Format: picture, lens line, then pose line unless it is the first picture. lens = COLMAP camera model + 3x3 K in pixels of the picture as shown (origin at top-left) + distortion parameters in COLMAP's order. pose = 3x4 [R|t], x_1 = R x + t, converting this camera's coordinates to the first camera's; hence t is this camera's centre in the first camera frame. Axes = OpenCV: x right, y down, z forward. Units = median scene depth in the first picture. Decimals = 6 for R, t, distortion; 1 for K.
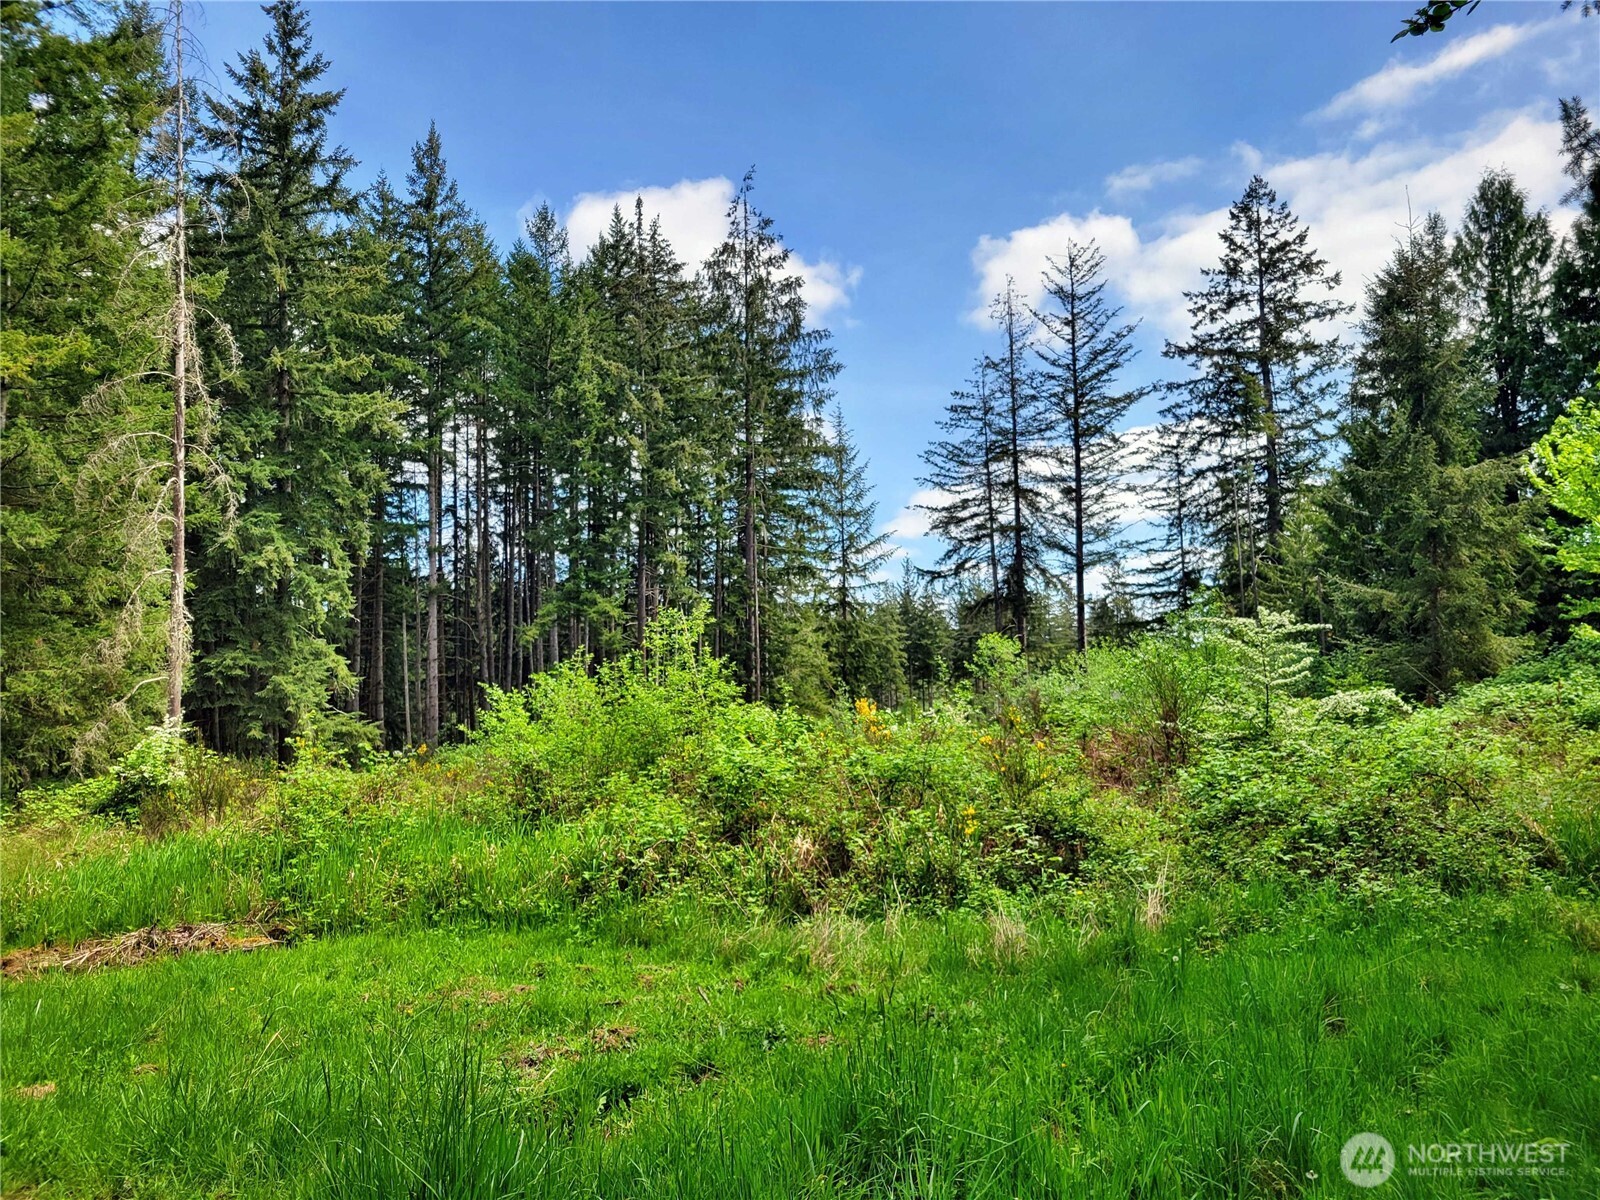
lens RADIAL K [[1208.9, 0, 804.1], [0, 1208.9, 600.7], [0, 0, 1]] dist [0.061990, -0.037713]
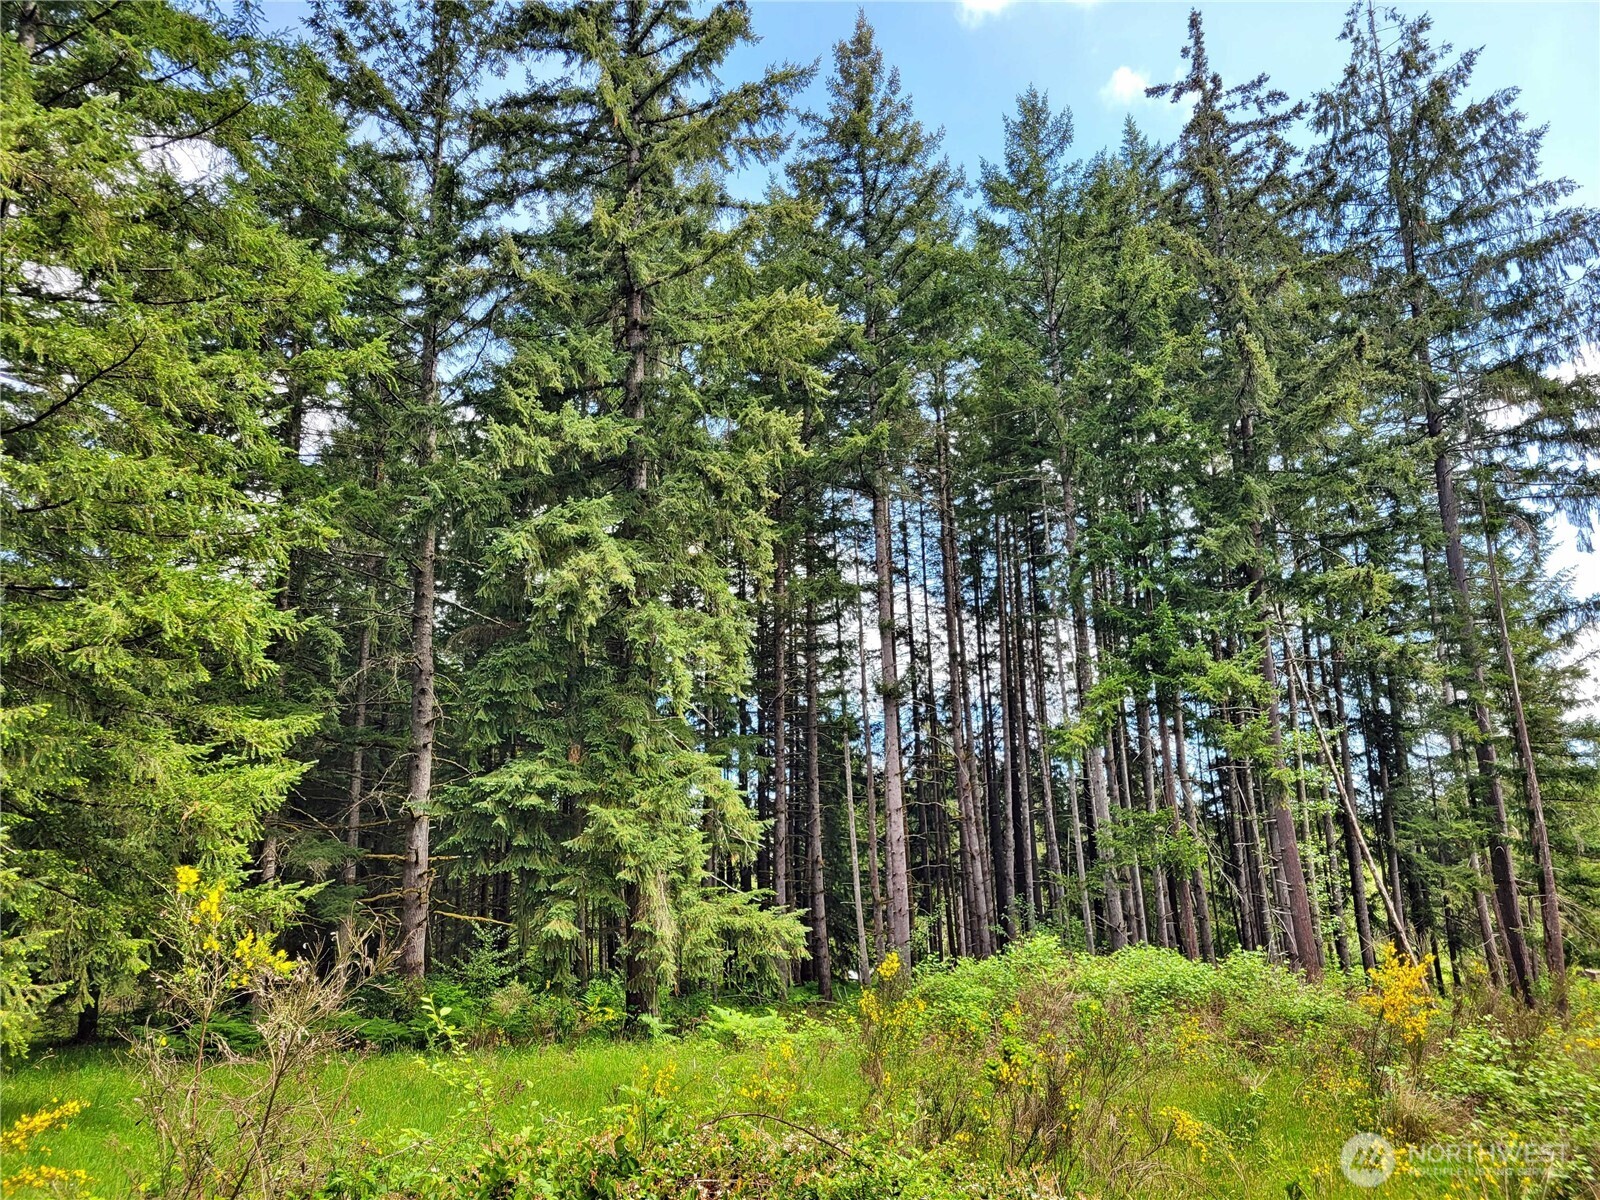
lens RADIAL K [[1208.9, 0, 799.2], [0, 1208.9, 596.0], [0, 0, 1]] dist [0.061990, -0.037713]
pose [[0.933659, -0.098159, -0.344449, -0.167327], [0.033210, 0.981295, -0.189625, 0.068258], [0.356620, 0.165606, 0.919455, 0.523482]]
